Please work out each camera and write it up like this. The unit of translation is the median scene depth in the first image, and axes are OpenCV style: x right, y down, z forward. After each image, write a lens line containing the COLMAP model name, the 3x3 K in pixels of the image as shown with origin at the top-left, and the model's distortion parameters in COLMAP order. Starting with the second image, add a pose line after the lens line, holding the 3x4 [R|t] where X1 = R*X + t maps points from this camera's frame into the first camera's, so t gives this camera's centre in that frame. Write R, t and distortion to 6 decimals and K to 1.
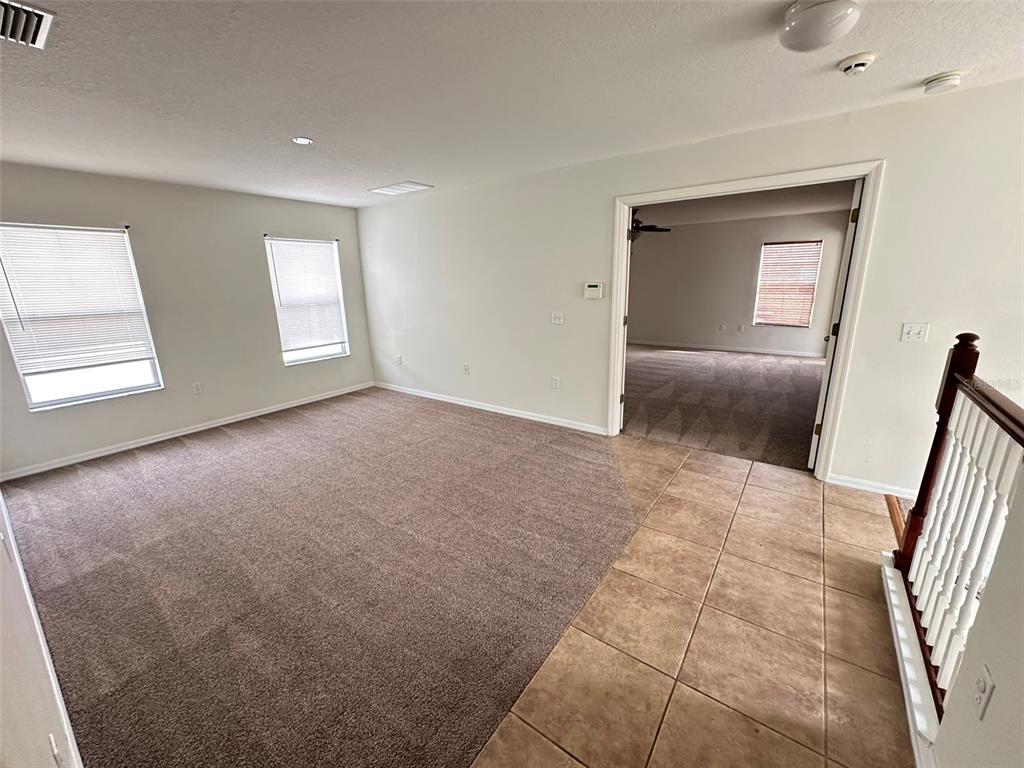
lens RADIAL K [[410.8, 0, 516.1], [0, 410.8, 382.9], [0, 0, 1]] dist [-0.005931, 0.000978]
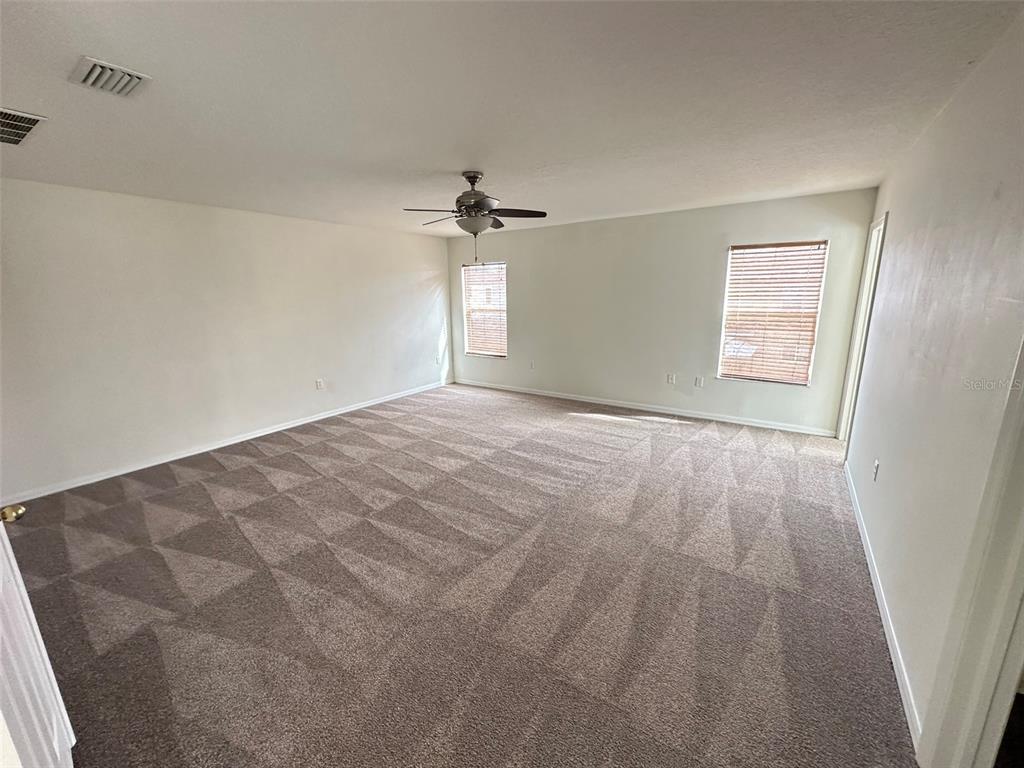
lens RADIAL K [[410.8, 0, 513.2], [0, 410.8, 383.7], [0, 0, 1]] dist [-0.005931, 0.000978]
pose [[0.999675, -0.002391, 0.025393, 0.270699], [0.003235, 0.999442, -0.033258, -0.120468], [-0.025299, 0.033329, 0.999124, 0.414119]]
